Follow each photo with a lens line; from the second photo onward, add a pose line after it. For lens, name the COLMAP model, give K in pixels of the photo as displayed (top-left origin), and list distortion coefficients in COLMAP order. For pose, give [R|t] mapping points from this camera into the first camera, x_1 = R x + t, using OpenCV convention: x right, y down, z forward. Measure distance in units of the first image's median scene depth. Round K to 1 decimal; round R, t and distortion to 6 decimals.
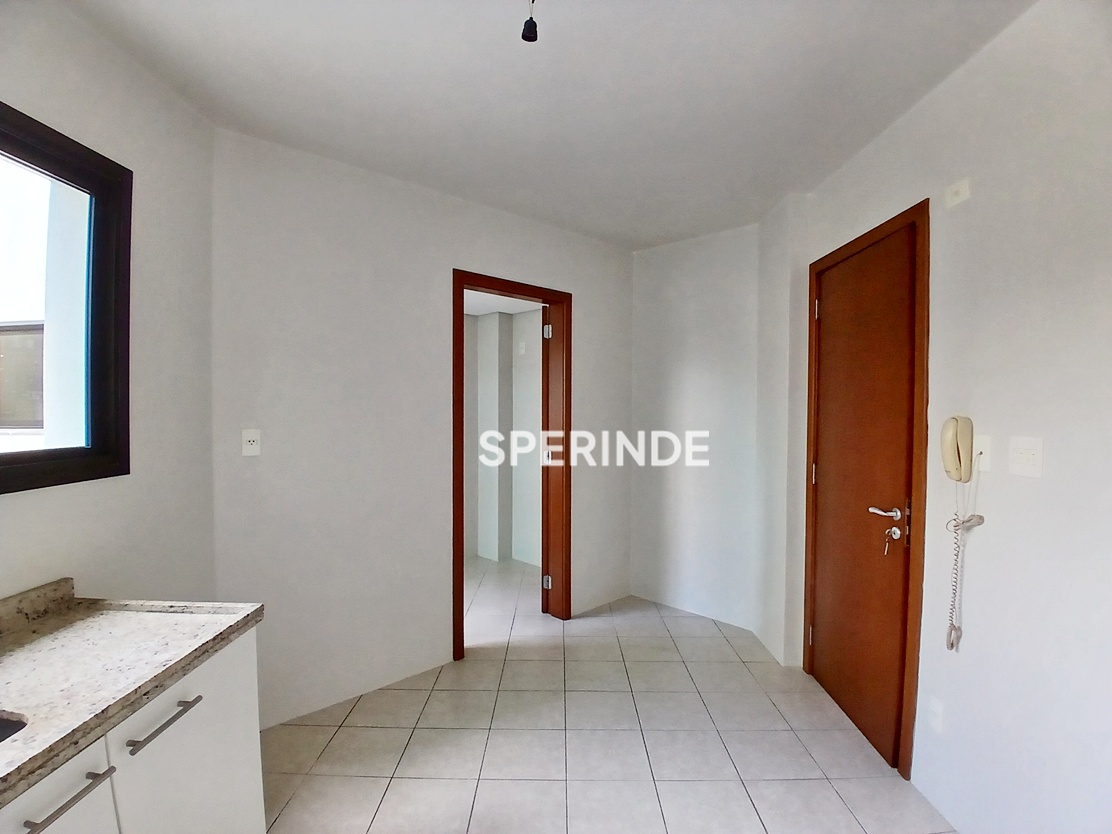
lens RADIAL K [[554.9, 0, 552.2], [0, 554.9, 416.5], [0, 0, 1]] dist [-0.001962, -0.037914]
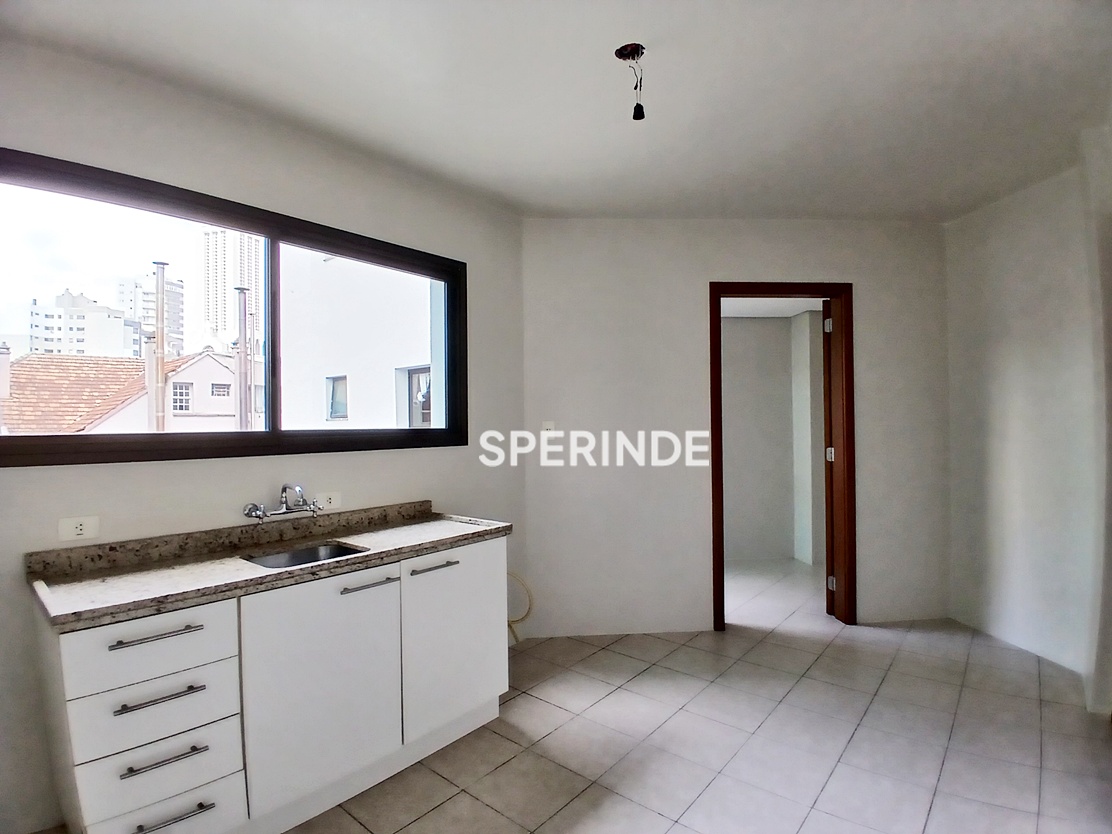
lens RADIAL K [[554.9, 0, 552.2], [0, 554.9, 416.5], [0, 0, 1]] dist [-0.001962, -0.037914]
pose [[0.766047, -0.021010, -0.642441, 0.317938], [0.005475, 0.999643, -0.026164, 0.039384], [0.642761, 0.016526, 0.765888, -0.078487]]
